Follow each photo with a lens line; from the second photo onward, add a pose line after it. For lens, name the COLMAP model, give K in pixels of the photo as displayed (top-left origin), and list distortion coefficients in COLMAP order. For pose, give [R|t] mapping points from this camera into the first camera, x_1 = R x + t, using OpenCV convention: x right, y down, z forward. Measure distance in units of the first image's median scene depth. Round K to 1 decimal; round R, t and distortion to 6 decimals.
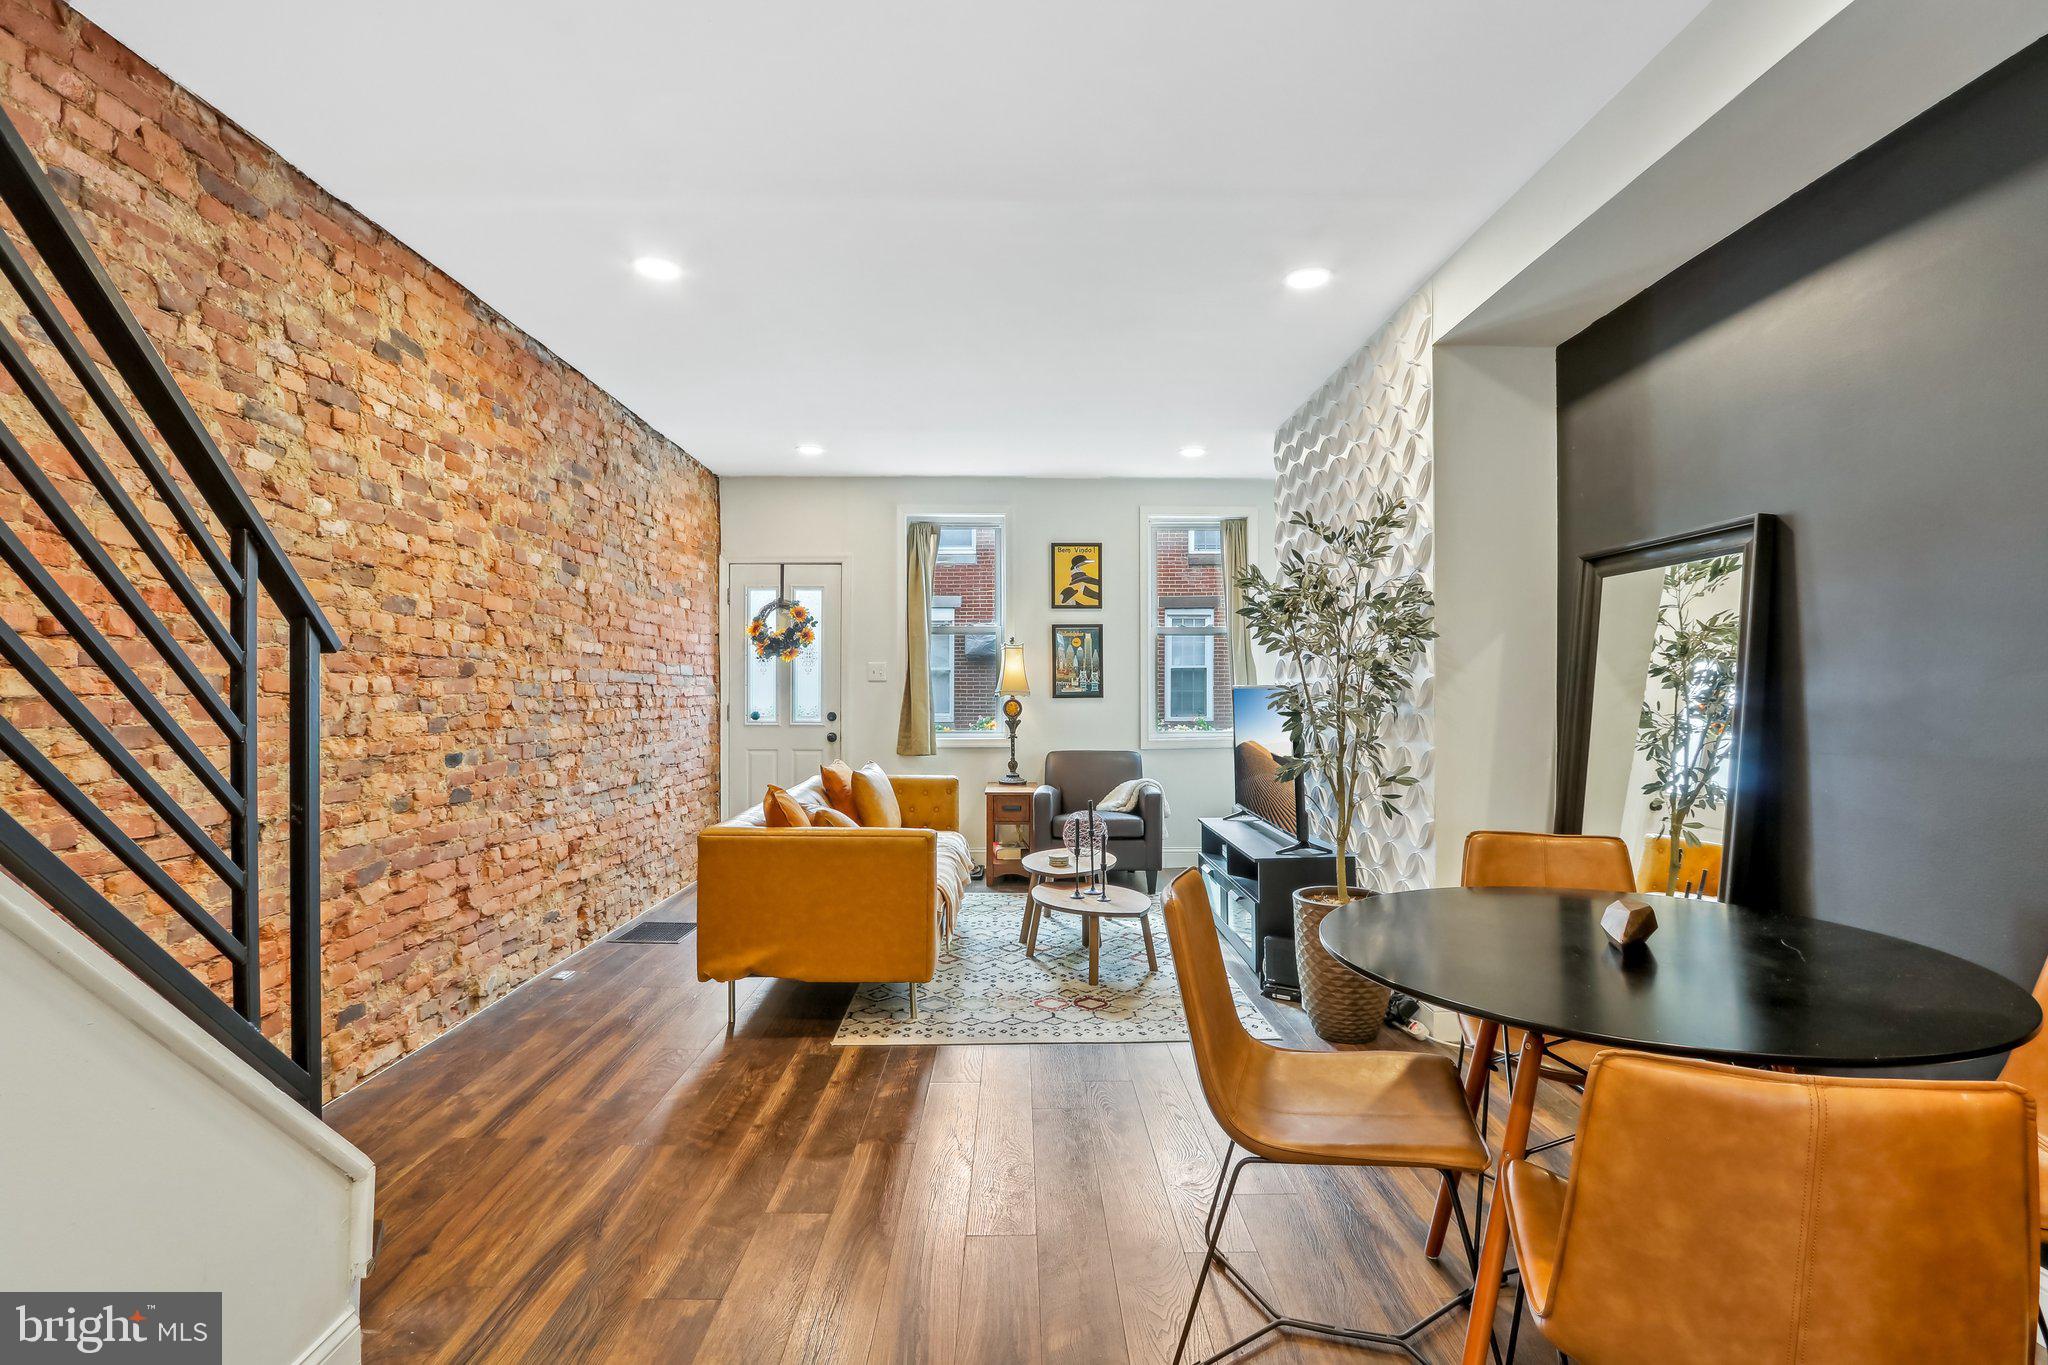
lens RADIAL K [[947.9, 0, 1024.0], [0, 947.9, 682.5], [0, 0, 1]] dist [-0.043358, 0.000544]
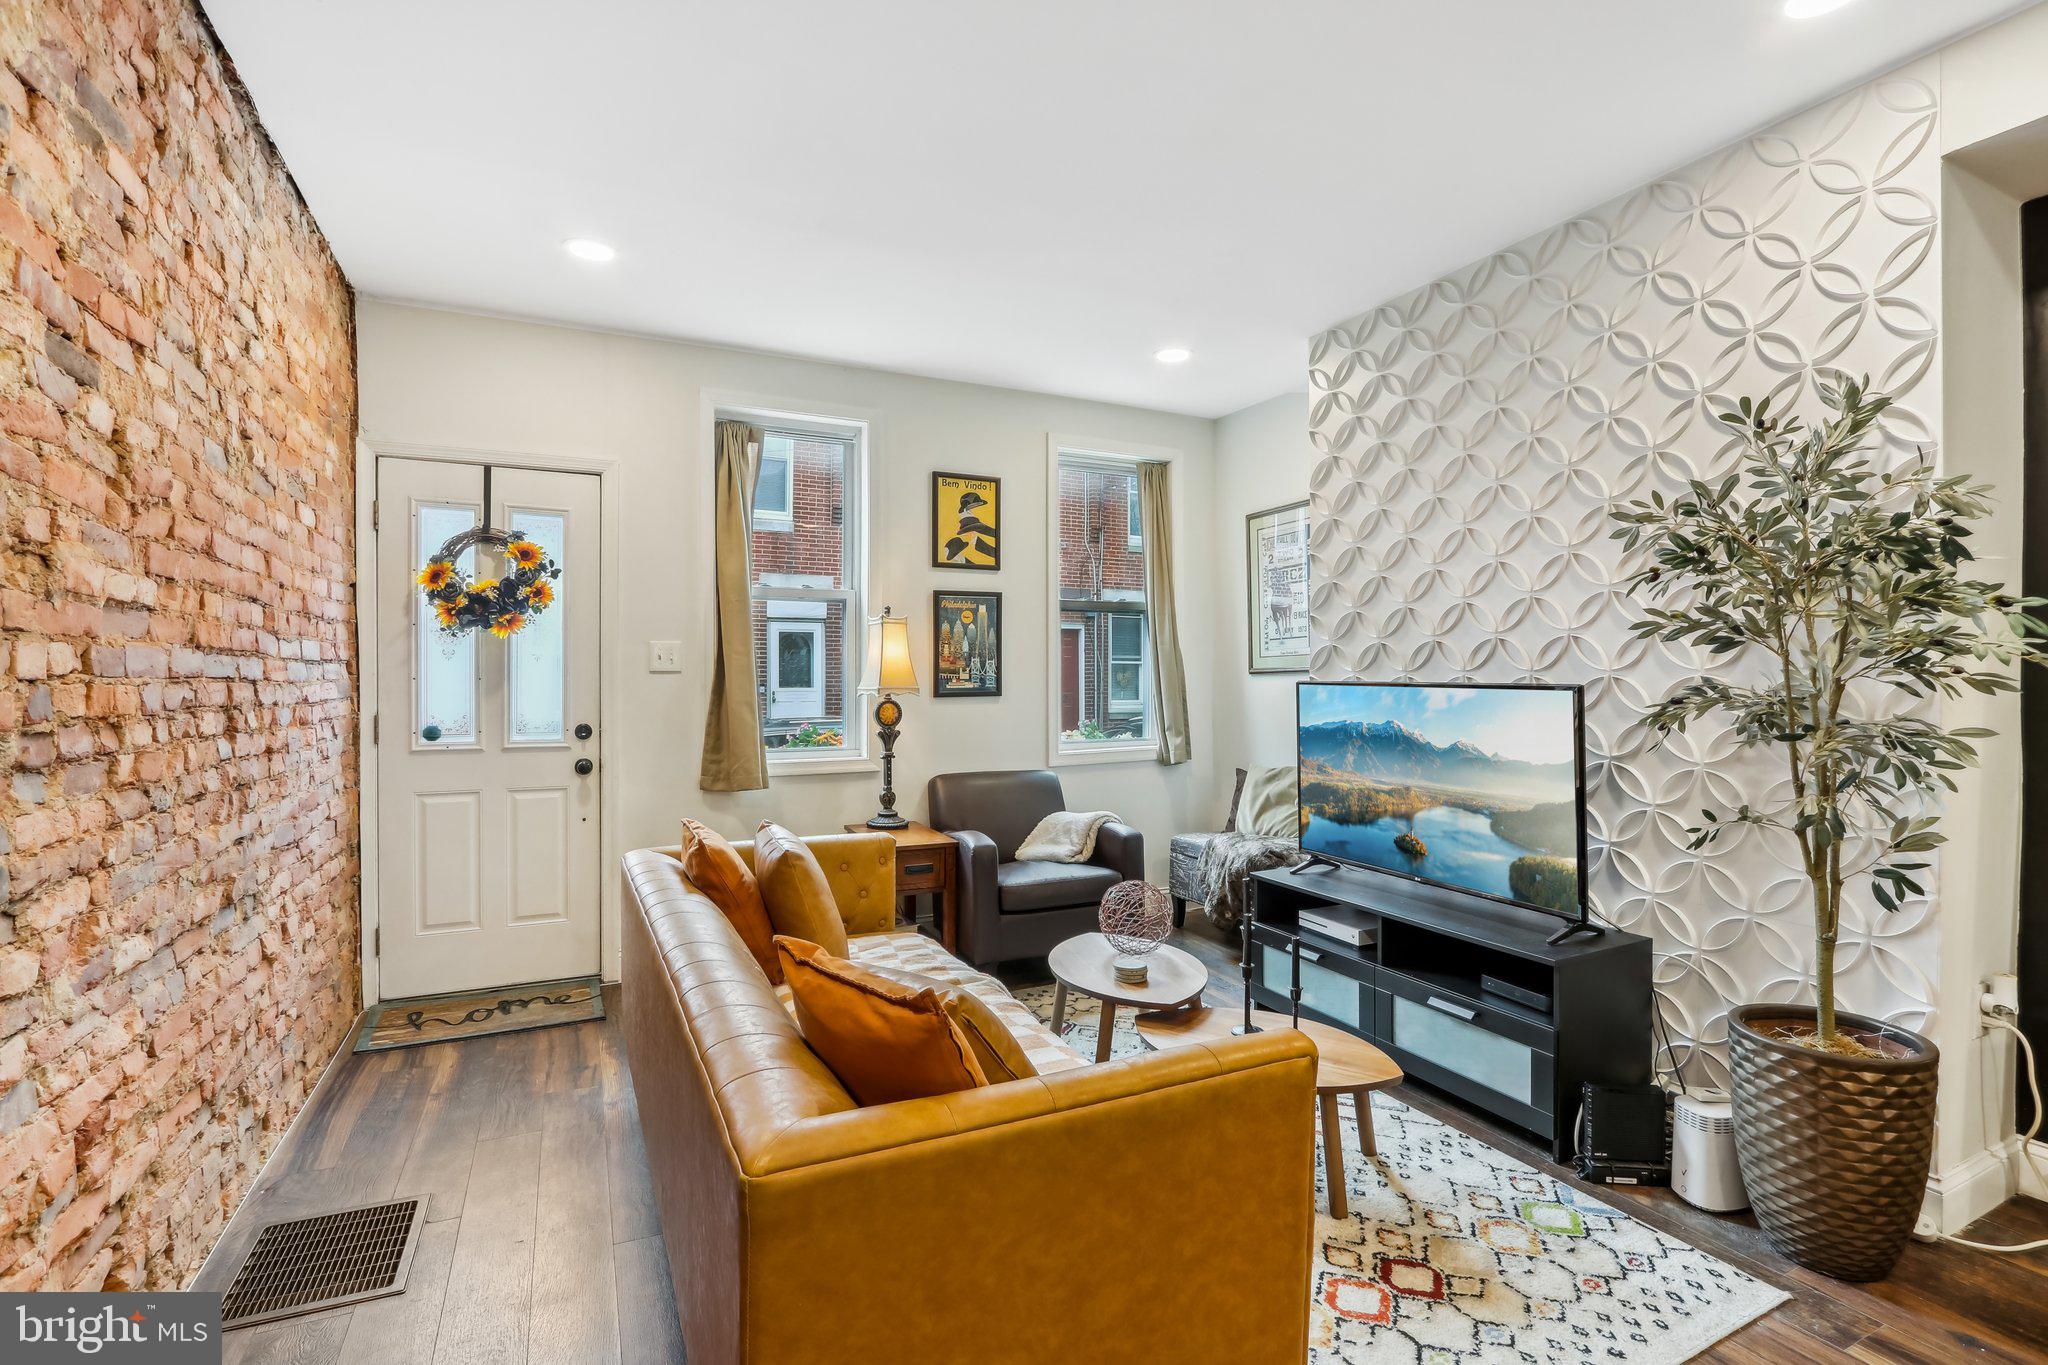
lens RADIAL K [[947.9, 0, 1024.0], [0, 947.9, 682.5], [0, 0, 1]] dist [-0.020437, 0.001019]
pose [[0.906310, -0.002451, 0.422606, -0.275388], [-0.003132, 0.999917, 0.012517, -0.004161], [-0.422602, -0.012668, 0.906227, 0.475714]]
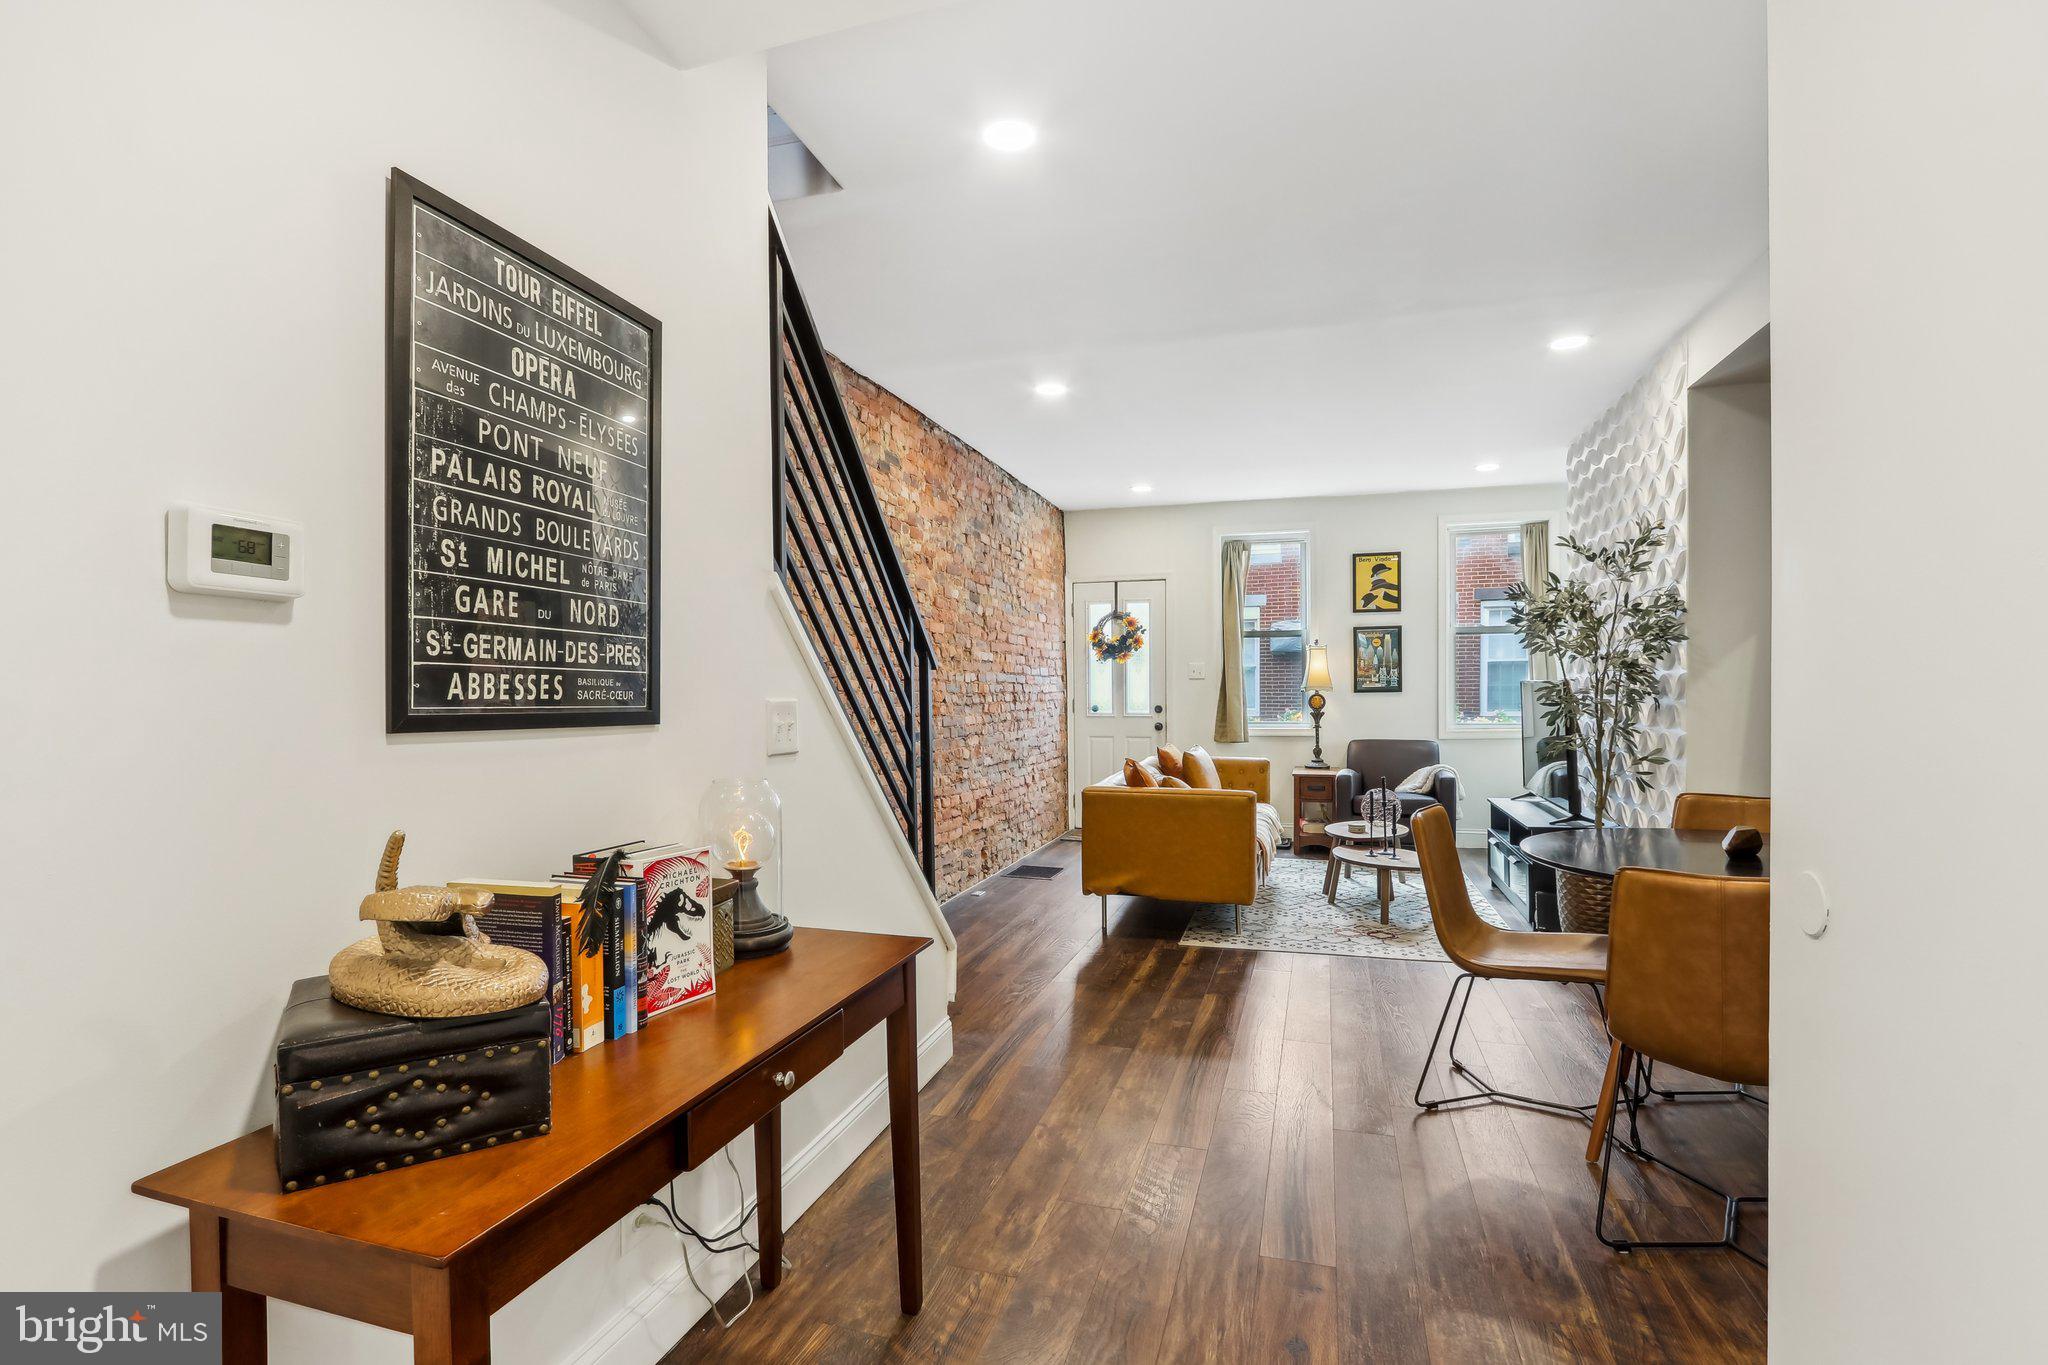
lens RADIAL K [[964.8, 0, 1023.0], [0, 964.8, 701.4], [0, 0, 1]] dist [-0.015317, 0.000236]
pose [[0.952251, -0.002043, -0.305309, 0.006670], [0.009472, 0.999694, 0.022852, -0.003848], [0.305168, -0.024653, 0.951979, -0.278118]]
